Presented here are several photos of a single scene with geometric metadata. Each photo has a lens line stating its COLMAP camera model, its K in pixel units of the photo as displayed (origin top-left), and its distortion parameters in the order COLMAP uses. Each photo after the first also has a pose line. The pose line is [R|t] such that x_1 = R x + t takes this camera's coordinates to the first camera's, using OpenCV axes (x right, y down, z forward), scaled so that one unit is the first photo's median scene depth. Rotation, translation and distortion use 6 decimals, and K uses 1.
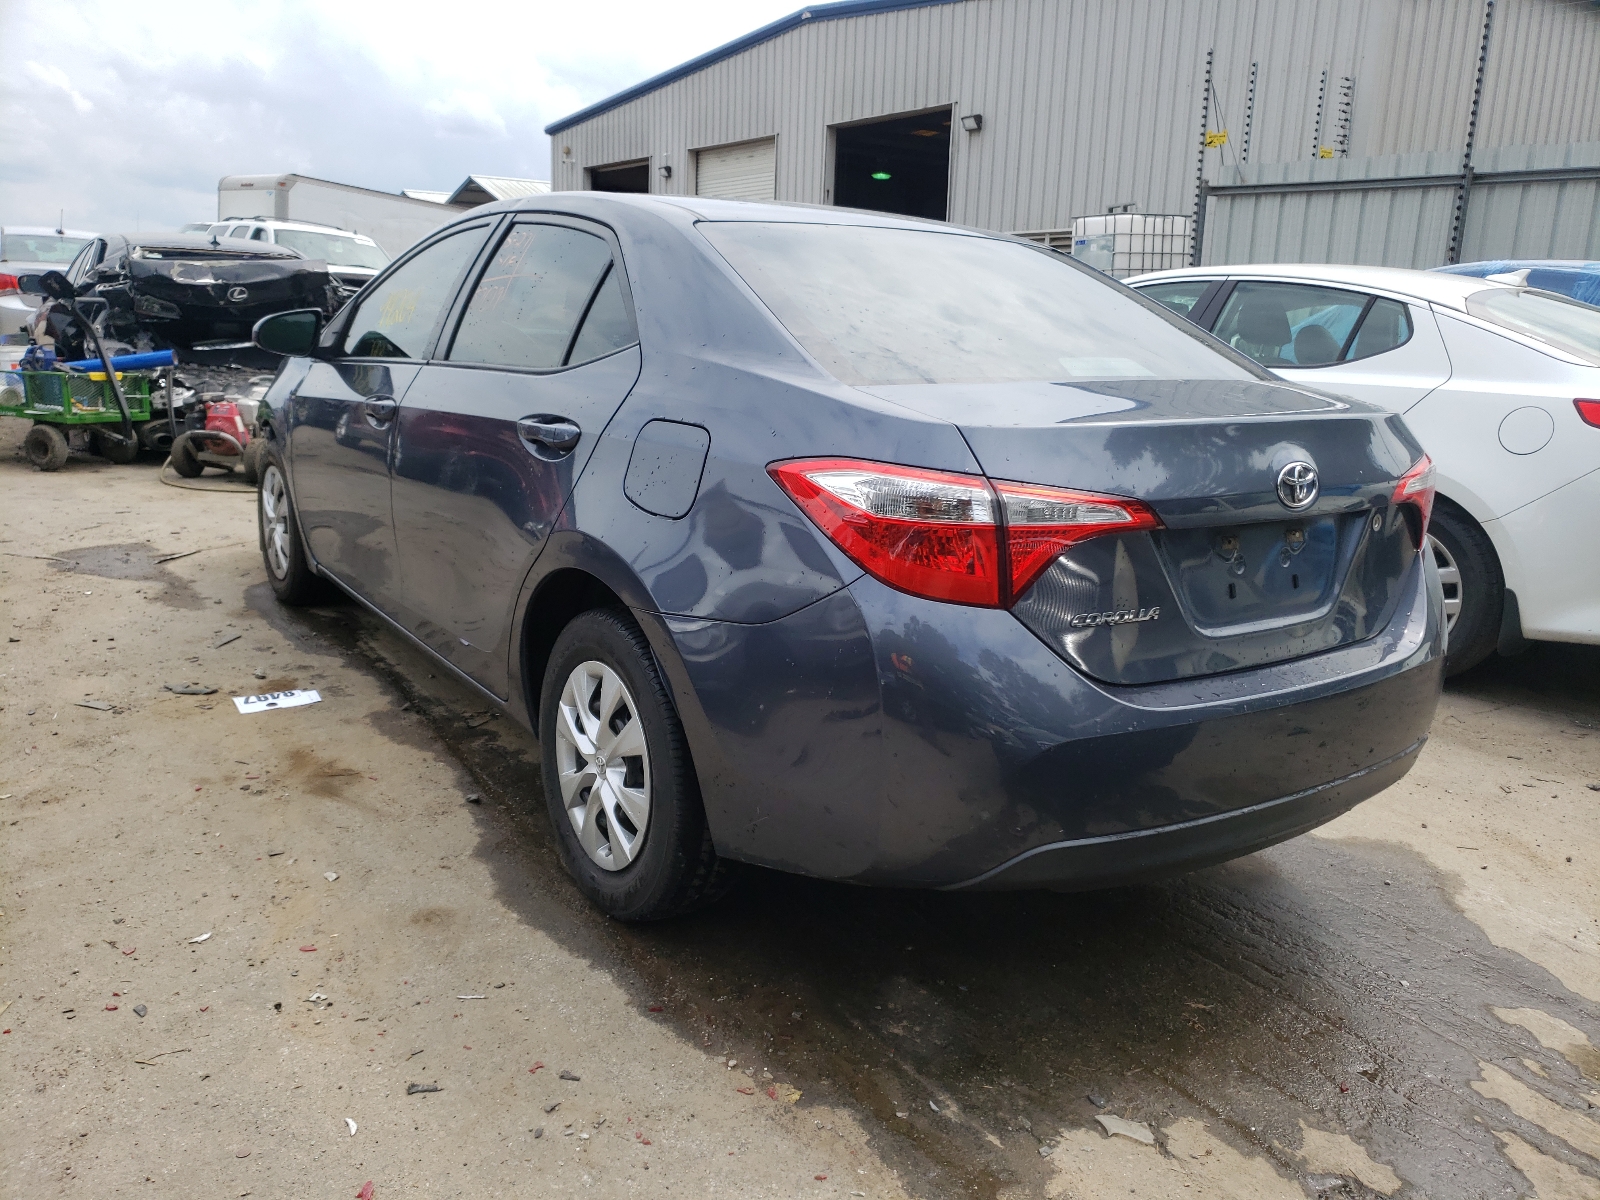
lens RADIAL K [[1269.0, 0, 800.2], [0, 1269.0, 601.1], [0, 0, 1]] dist [0.011526, 0.007353]
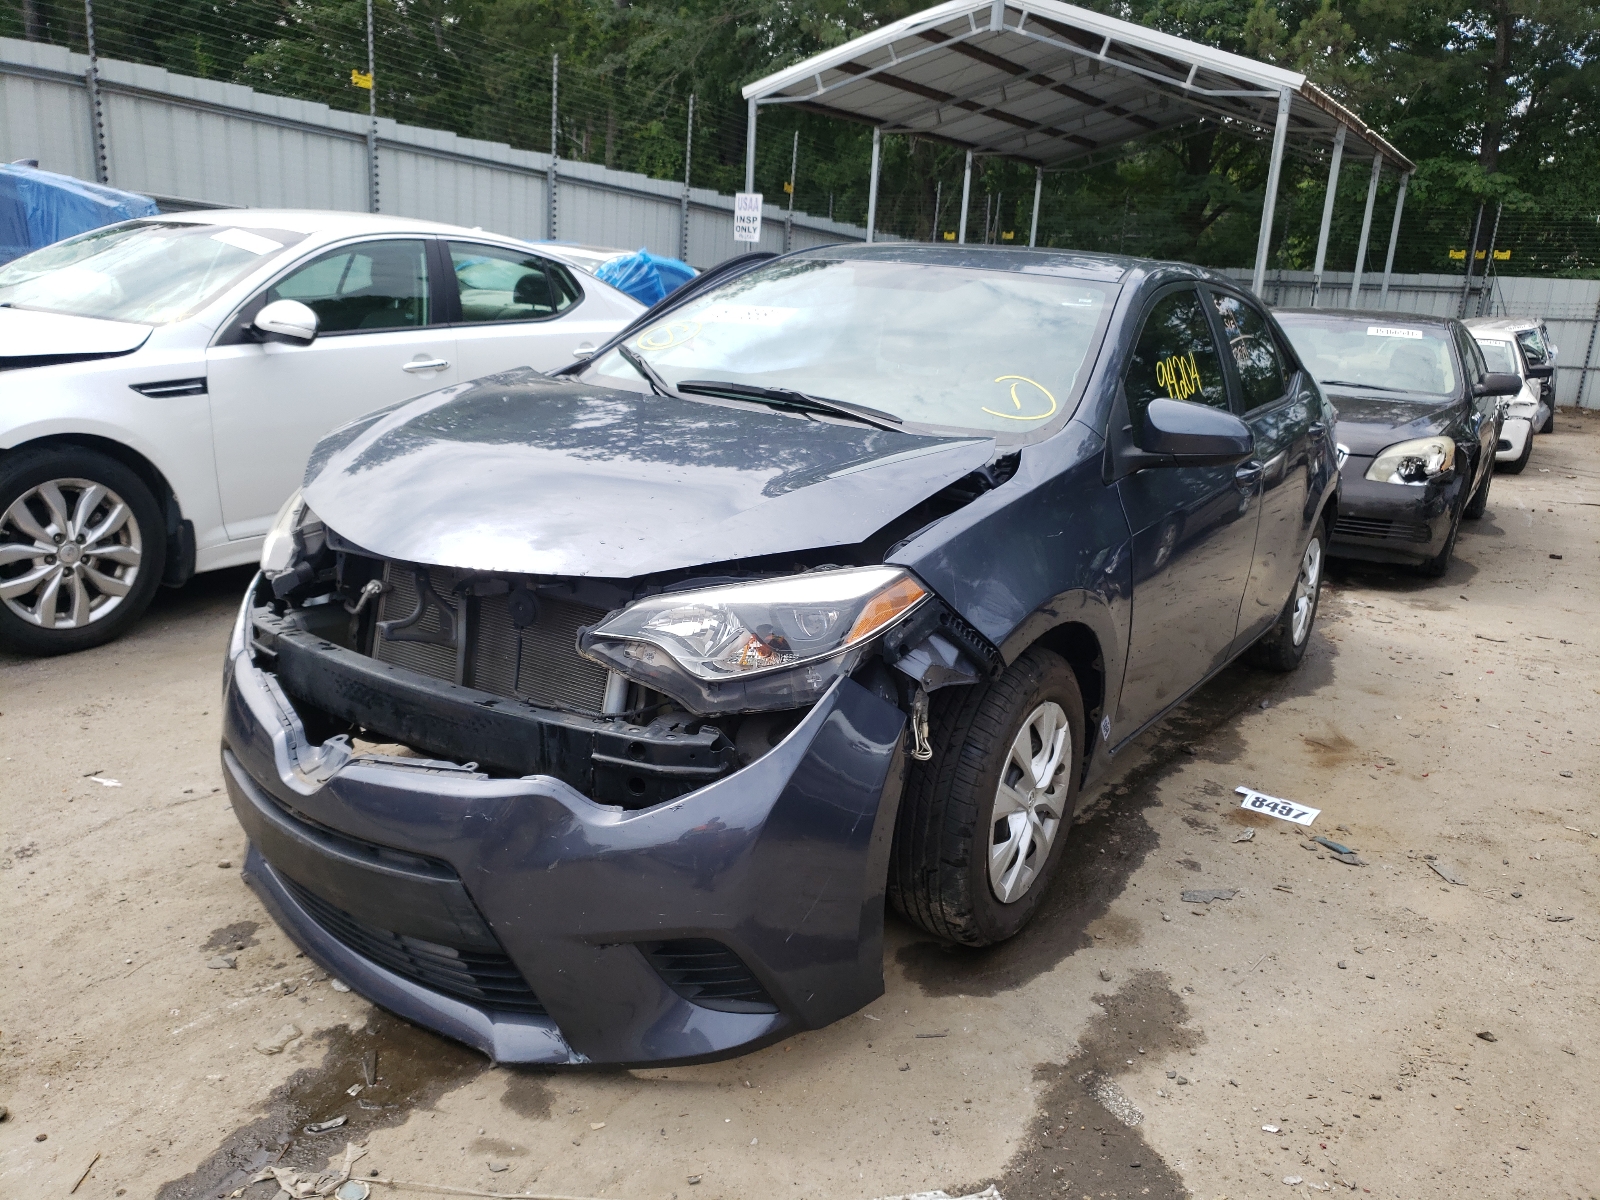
lens RADIAL K [[1269.0, 0, 800.9], [0, 1269.0, 600.6], [0, 0, 1]] dist [0.011526, 0.007353]
pose [[-0.390998, -0.299670, 0.870240, -1.053844], [0.128023, 0.918612, 0.373848, -0.461599], [-0.911444, 0.257585, -0.320811, 1.590501]]
